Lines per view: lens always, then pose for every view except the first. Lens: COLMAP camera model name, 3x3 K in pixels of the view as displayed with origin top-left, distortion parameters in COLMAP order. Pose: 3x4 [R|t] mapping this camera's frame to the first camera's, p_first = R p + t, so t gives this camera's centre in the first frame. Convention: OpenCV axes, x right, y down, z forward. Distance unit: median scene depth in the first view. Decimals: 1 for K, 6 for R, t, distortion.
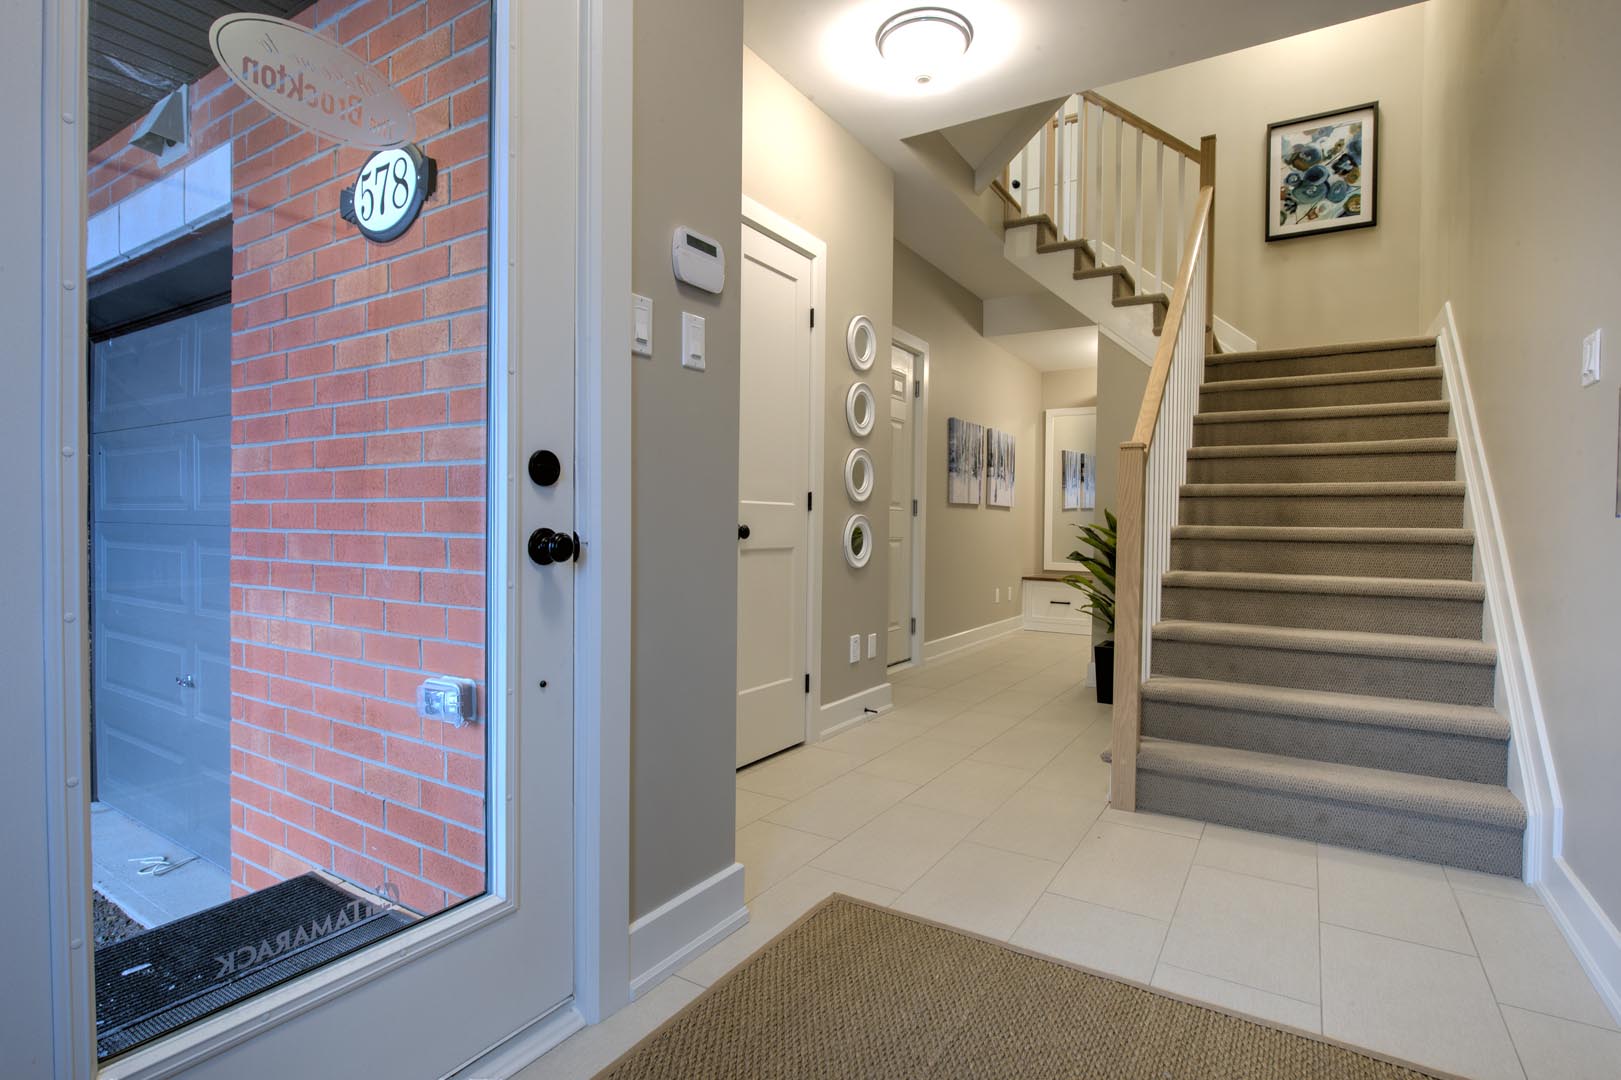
lens RADIAL K [[797.5, 0, 807.7], [0, 797.5, 540.0], [0, 0, 1]] dist [-0.021766, -0.000087]
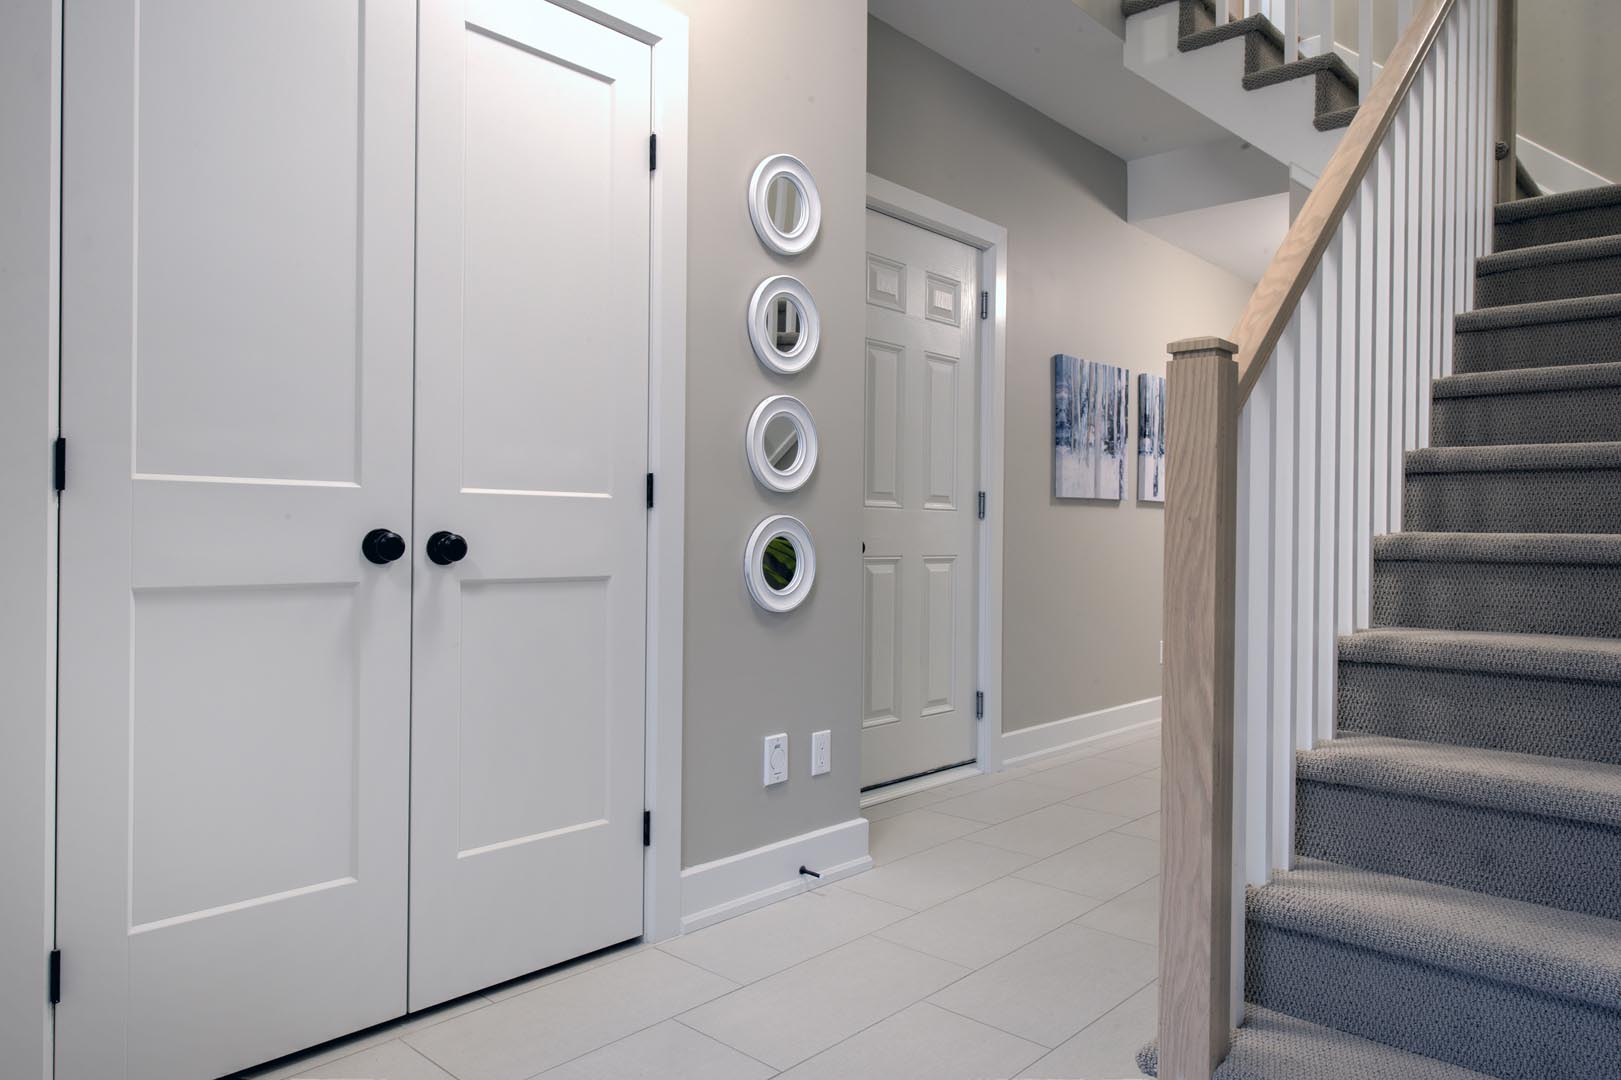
lens RADIAL K [[1068.9, 0, 812.0], [0, 1068.9, 535.5], [0, 0, 1]] dist [0.006612, -0.004672]
pose [[0.983815, -0.003561, -0.179150, 0.195063], [0.000060, 0.999809, -0.019544, -0.003144], [0.179185, 0.019217, 0.983628, 0.247967]]
